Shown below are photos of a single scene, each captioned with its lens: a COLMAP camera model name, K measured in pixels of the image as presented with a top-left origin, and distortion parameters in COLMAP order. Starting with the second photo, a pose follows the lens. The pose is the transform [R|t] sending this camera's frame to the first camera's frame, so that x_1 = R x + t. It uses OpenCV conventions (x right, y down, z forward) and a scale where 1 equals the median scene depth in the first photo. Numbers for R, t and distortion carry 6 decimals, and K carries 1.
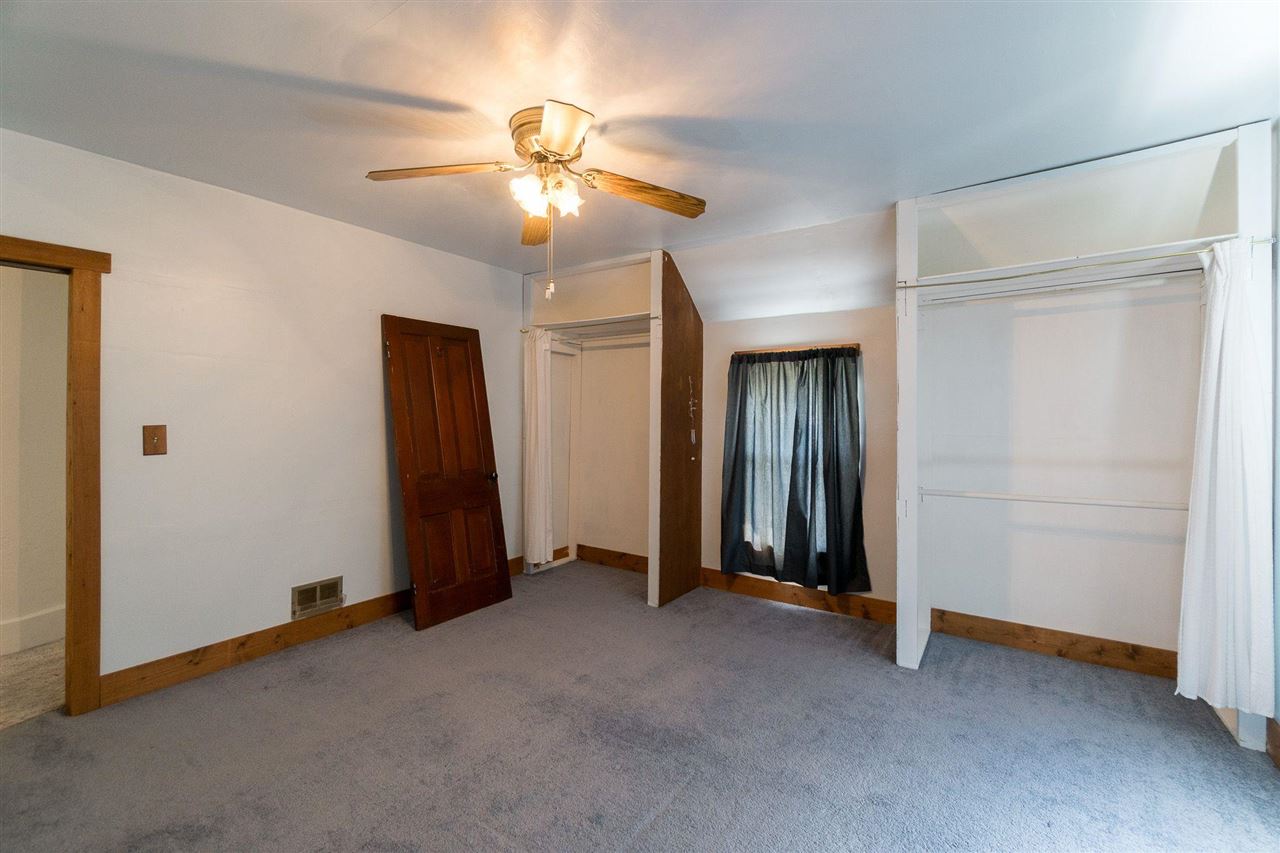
lens RADIAL K [[564.0, 0, 639.1], [0, 564.0, 422.8], [0, 0, 1]] dist [0.015948, 0.000252]
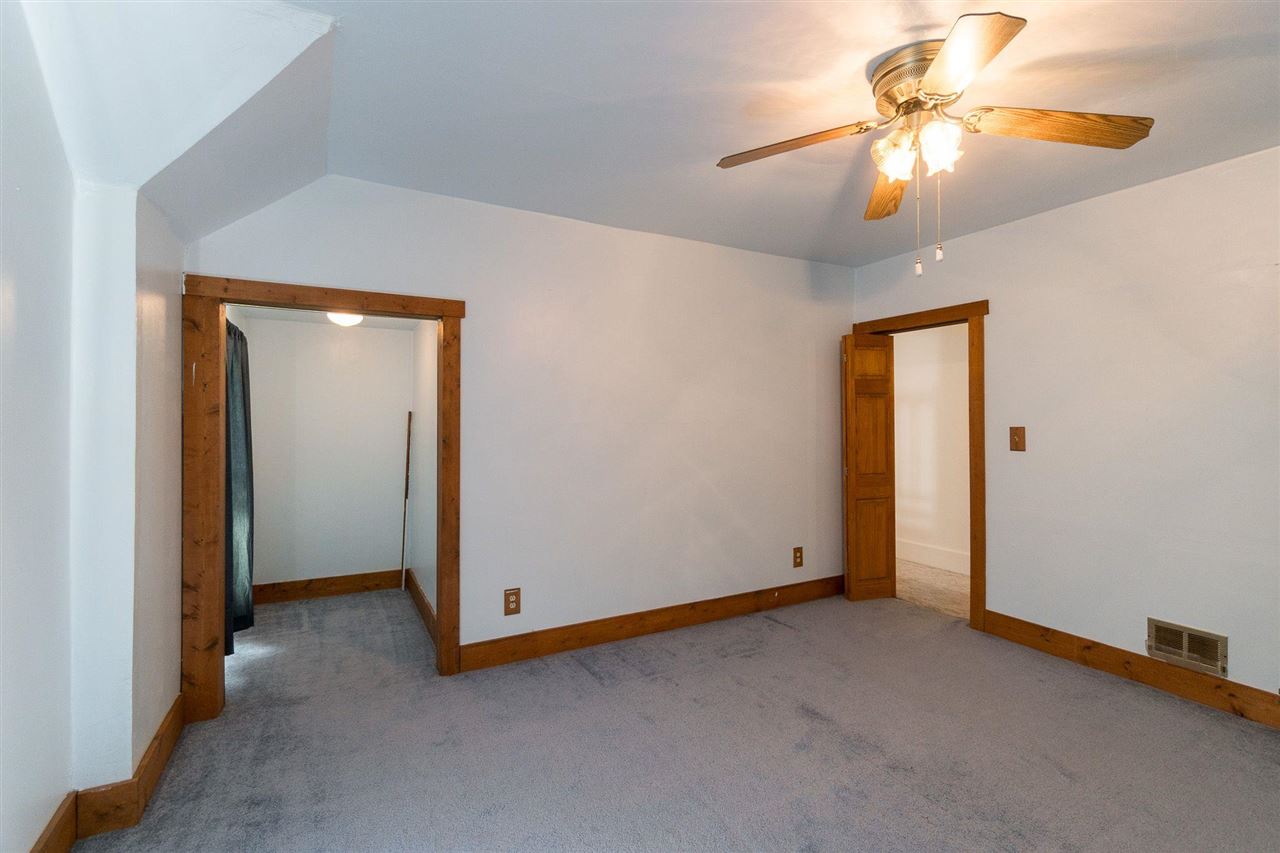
lens RADIAL K [[564.0, 0, 640.4], [0, 564.0, 422.0], [0, 0, 1]] dist [0.015948, 0.000252]
pose [[-0.456462, 0.001573, -0.889741, 0.600497], [-0.003216, 0.999989, 0.003418, -0.007095], [0.889737, 0.004422, -0.456452, 0.836796]]
